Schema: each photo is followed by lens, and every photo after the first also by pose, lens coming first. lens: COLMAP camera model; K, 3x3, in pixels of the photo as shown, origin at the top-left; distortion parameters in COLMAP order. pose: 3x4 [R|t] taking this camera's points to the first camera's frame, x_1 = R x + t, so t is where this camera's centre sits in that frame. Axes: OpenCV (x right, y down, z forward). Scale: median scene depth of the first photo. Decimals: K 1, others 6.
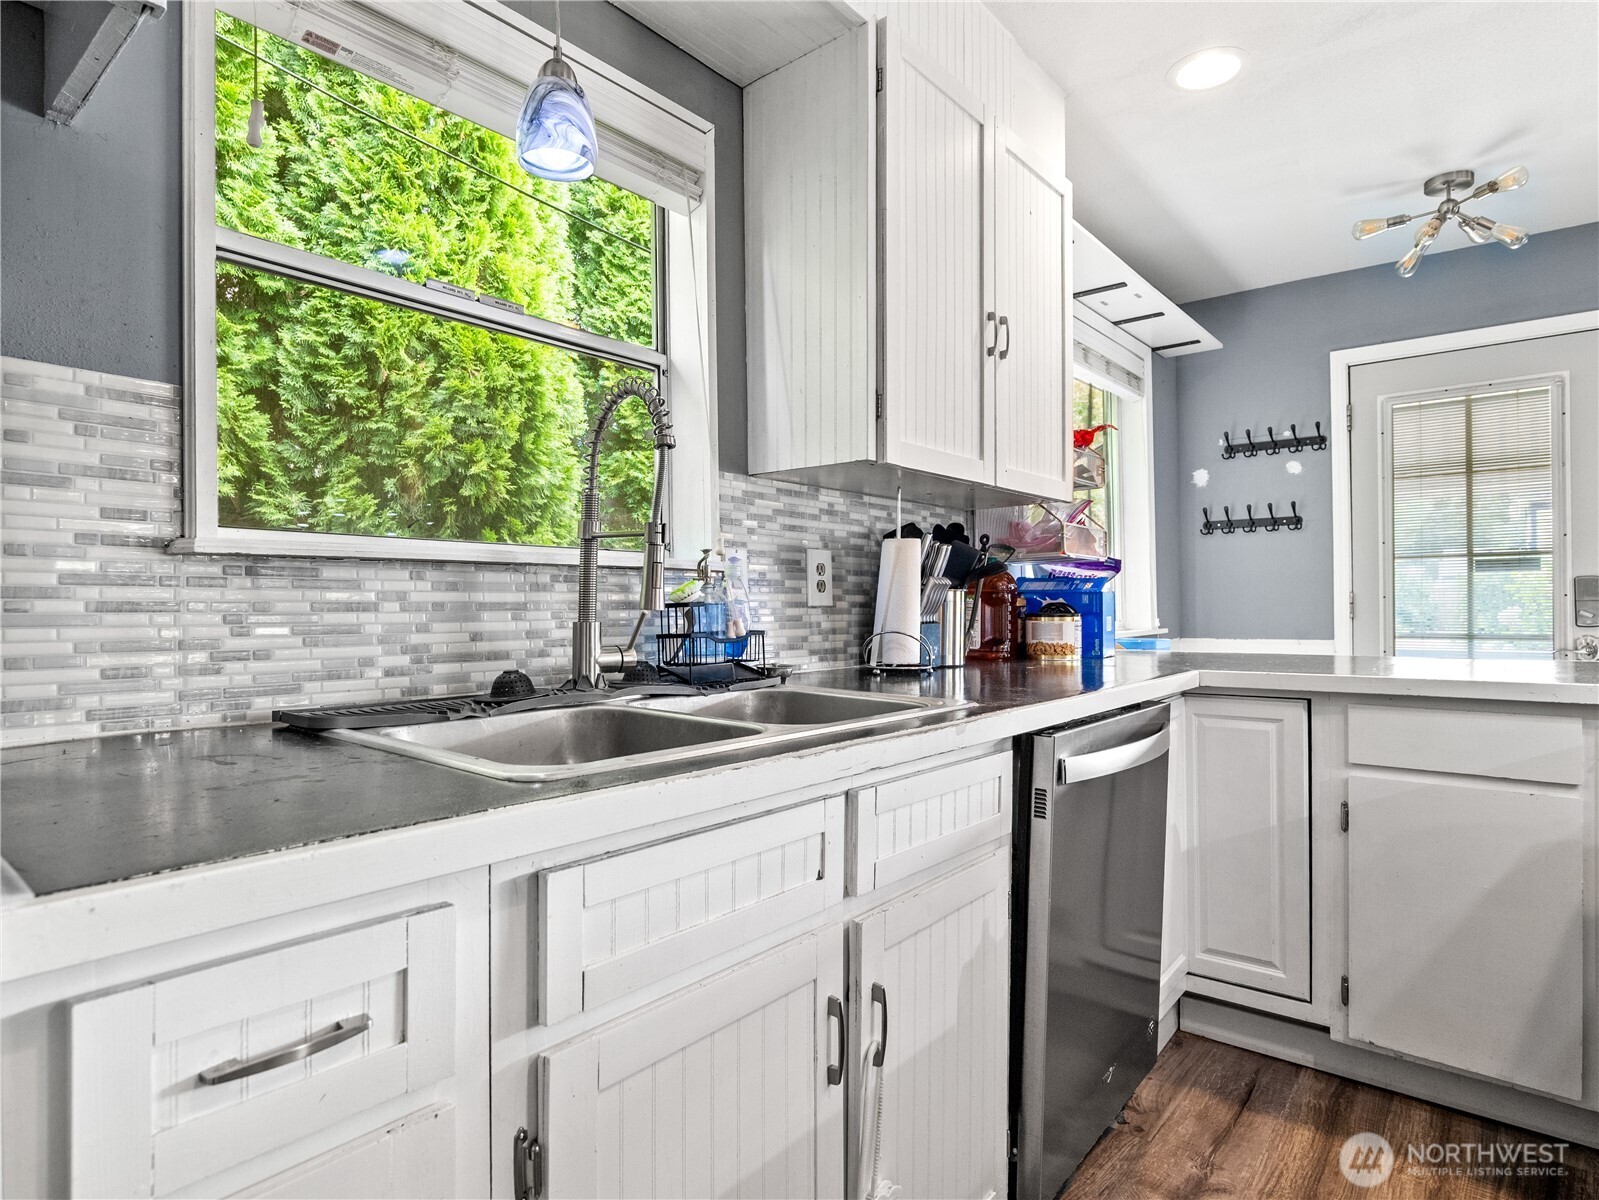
lens RADIAL K [[876.7, 0, 797.7], [0, 876.7, 605.2], [0, 0, 1]] dist [-0.018906, 0.002181]
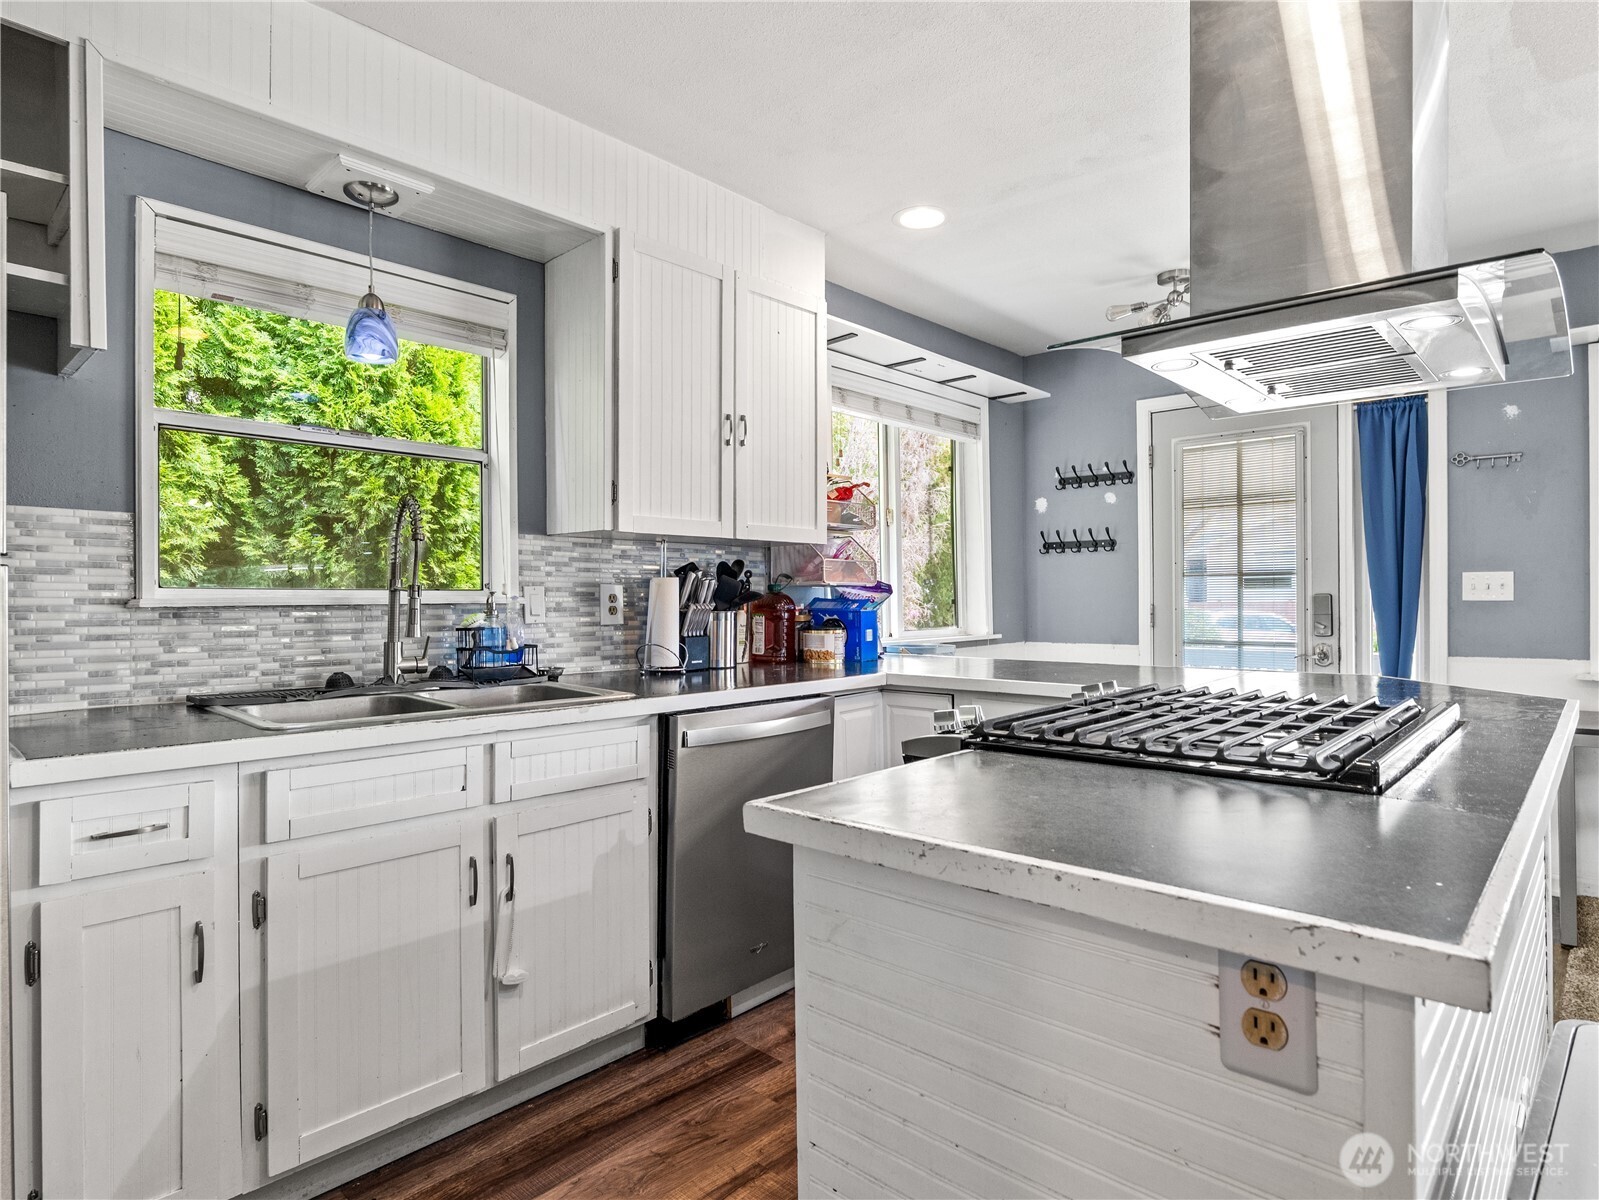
lens RADIAL K [[876.1, 0, 799.6], [0, 876.1, 598.3], [0, 0, 1]] dist [-0.024365, 0.008062]
pose [[0.998479, 0.002092, -0.055098, 0.413170], [-0.001990, 0.999996, 0.001900, -0.045658], [0.055102, -0.001788, 0.998479, -0.385473]]
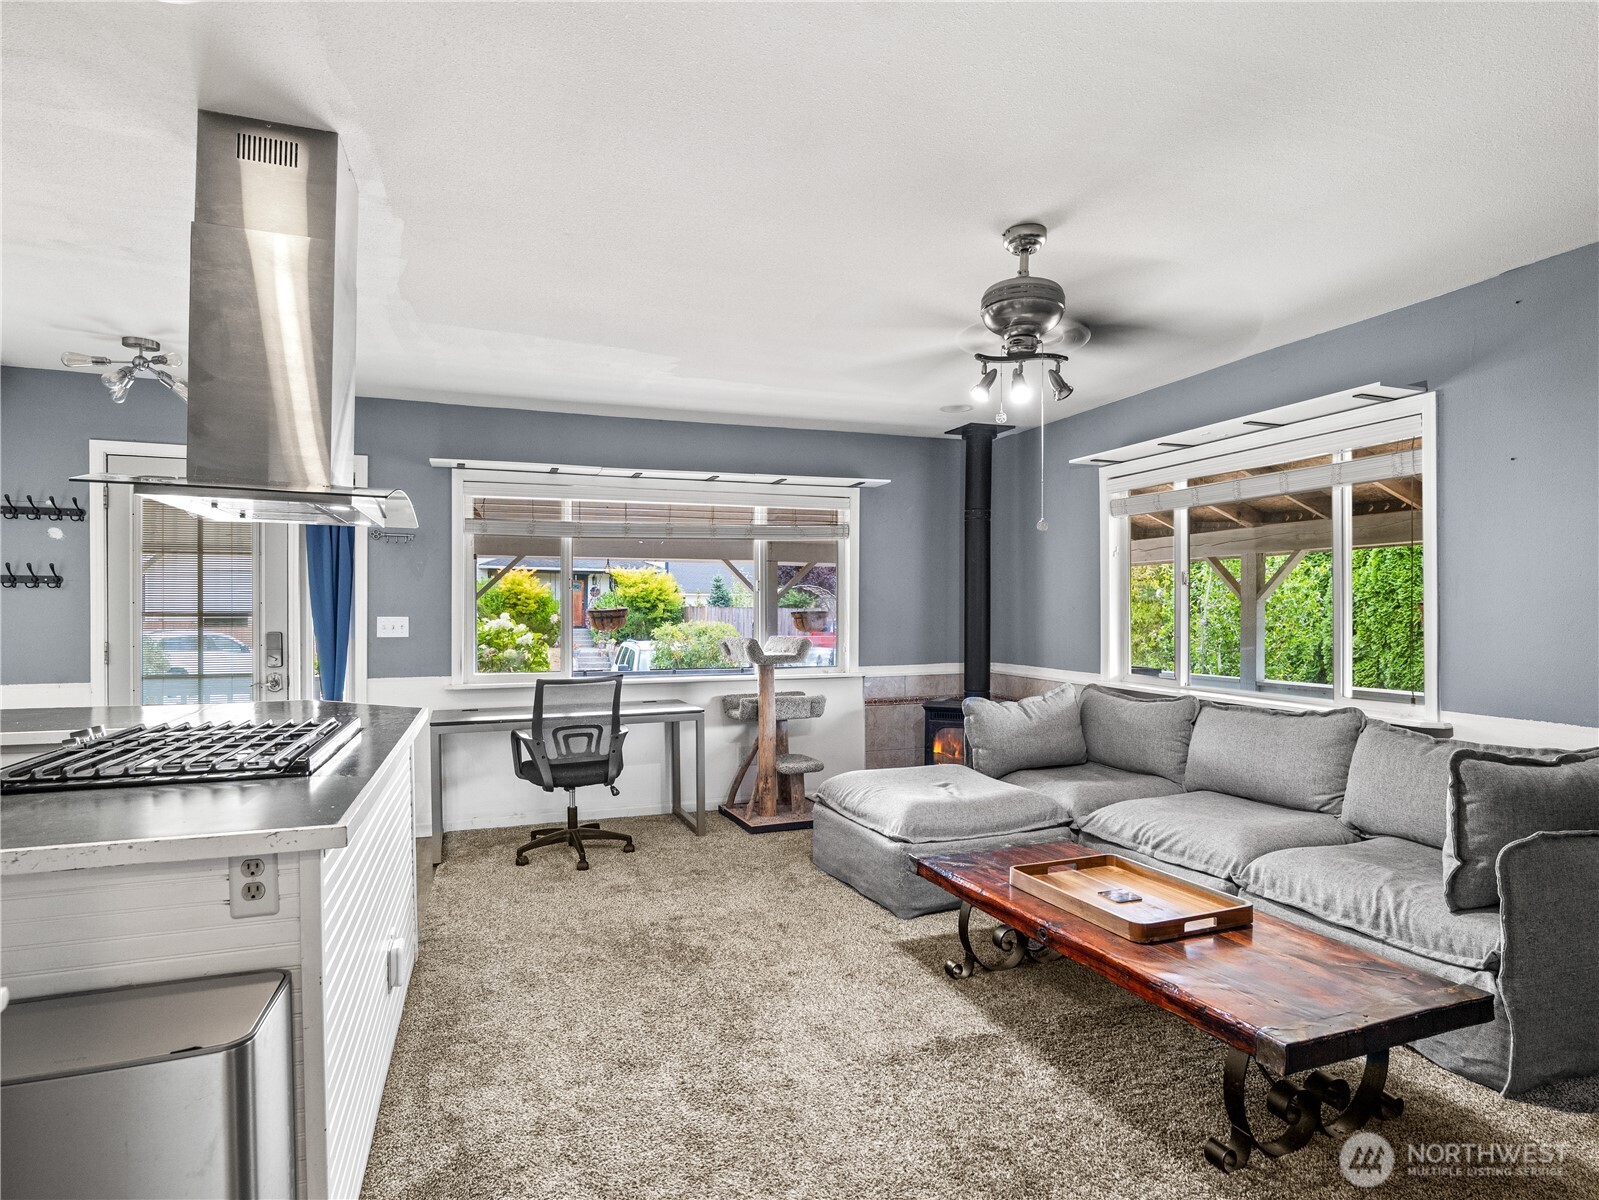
lens RADIAL K [[861.7, 0, 801.5], [0, 861.7, 619.0], [0, 0, 1]] dist [-0.024205, 0.008469]
pose [[0.505118, 0.002606, 0.863046, 0.194240], [-0.008141, 0.999965, 0.001745, -0.105523], [-0.863012, -0.007908, 0.505122, -0.785598]]
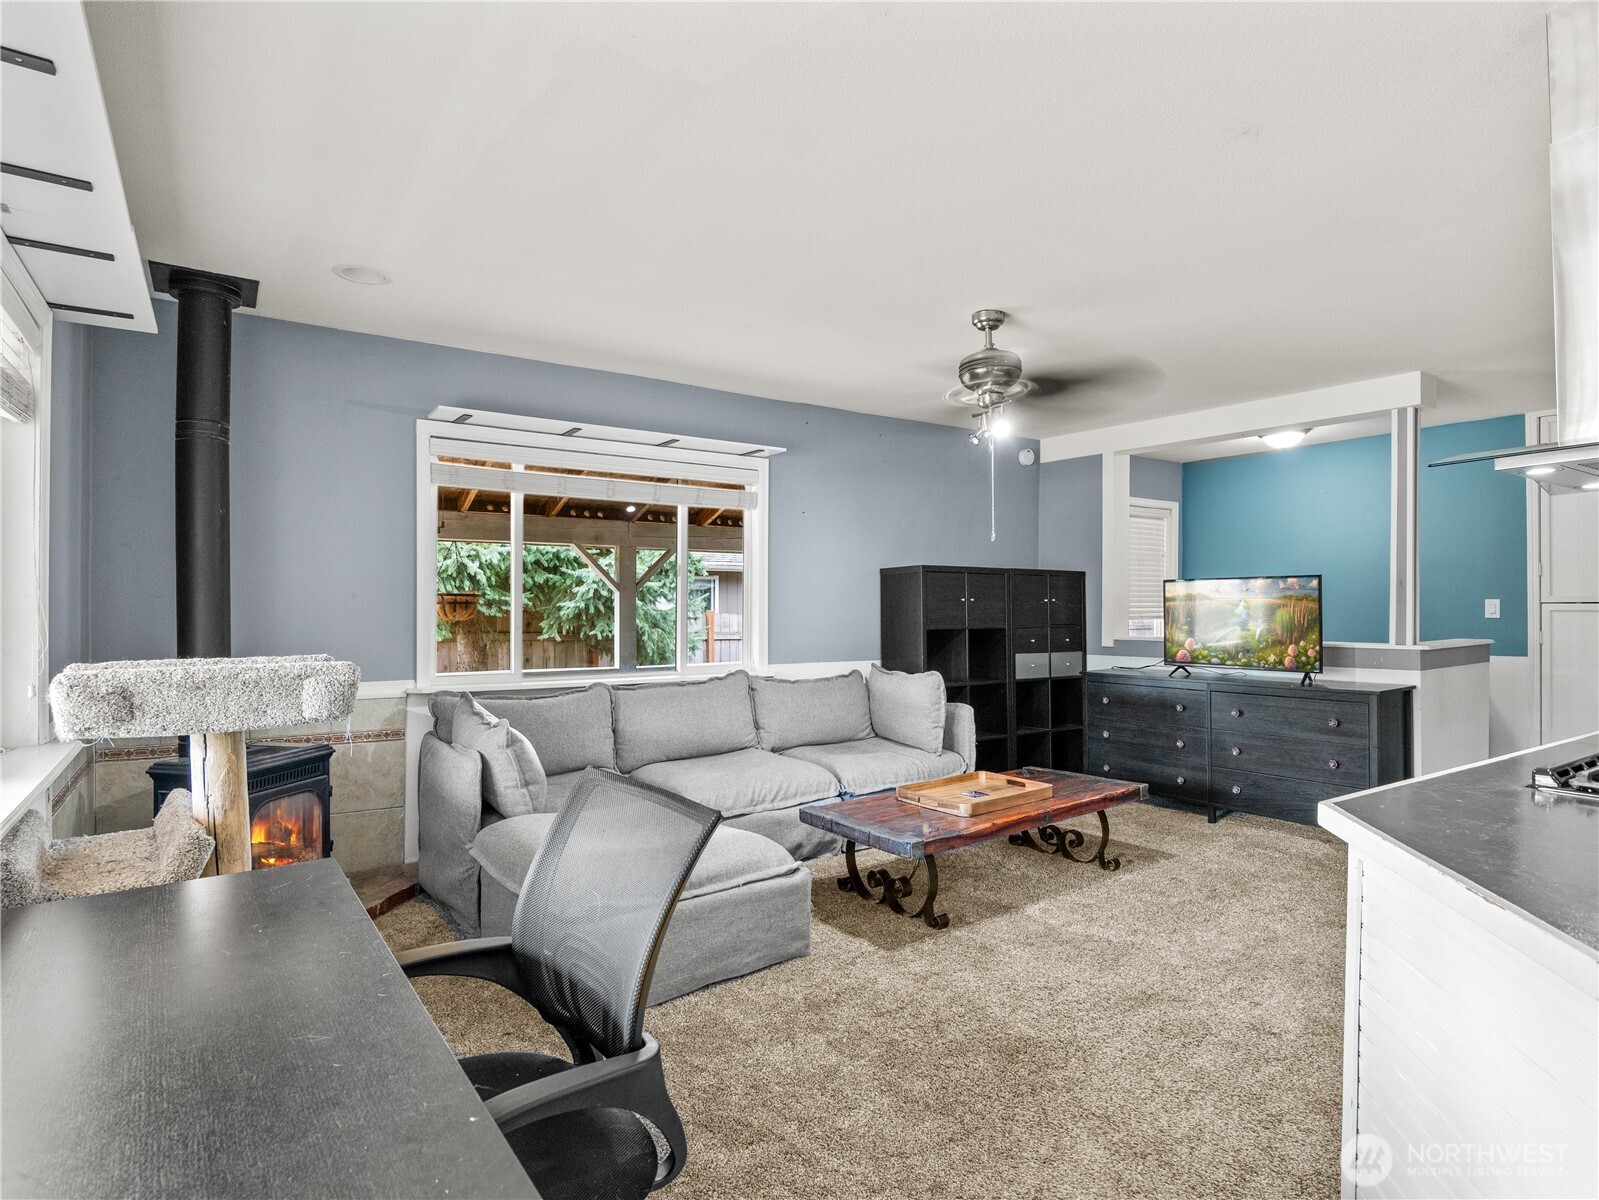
lens RADIAL K [[855.0, 0, 800.0], [0, 855.0, 598.5], [0, 0, 1]] dist [-0.024383, 0.008320]
pose [[-0.962879, 0.010999, 0.269708, 1.424578], [0.008478, 0.999909, -0.010509, -0.106512], [-0.269799, -0.007832, -0.962885, 1.387878]]
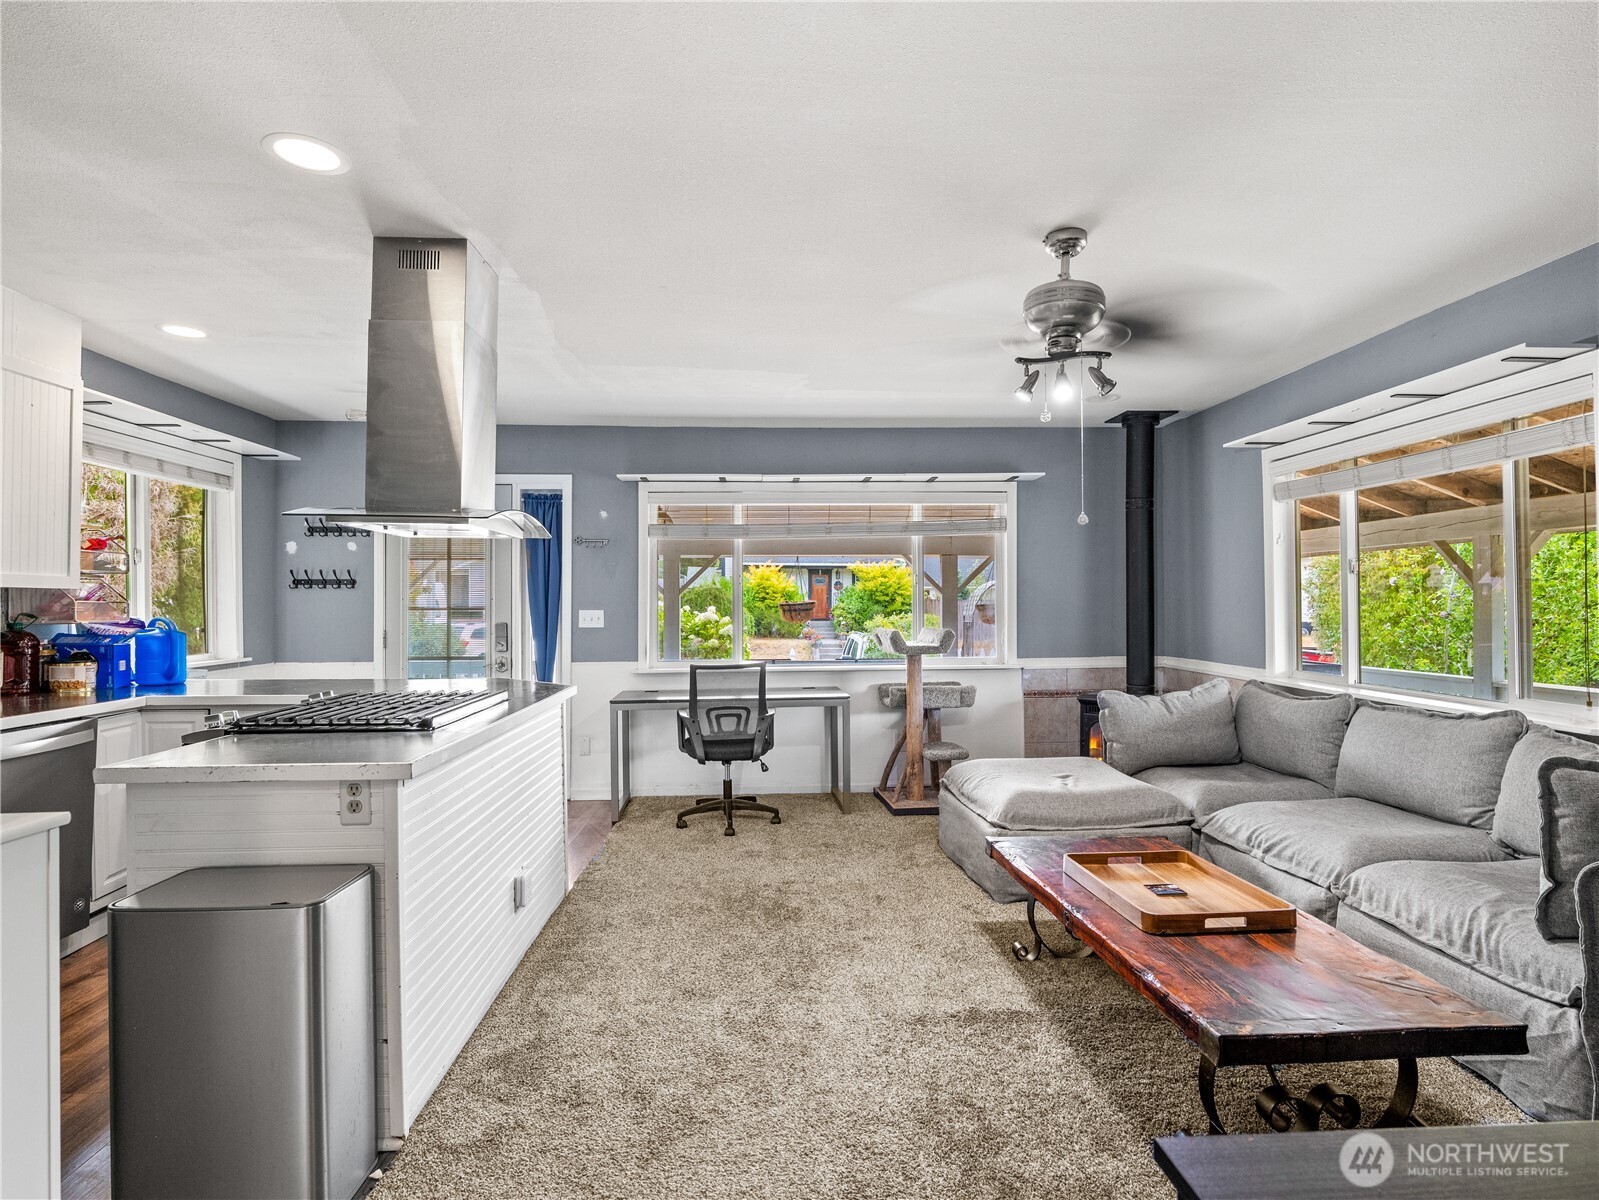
lens RADIAL K [[855.0, 0, 800.0], [0, 855.0, 598.5], [0, 0, 1]] dist [-0.024383, 0.008320]
pose [[0.735100, 0.011824, 0.677856, 0.287011], [-0.005398, 0.999918, -0.011587, -0.107950], [-0.677937, 0.004858, 0.735104, -1.118807]]
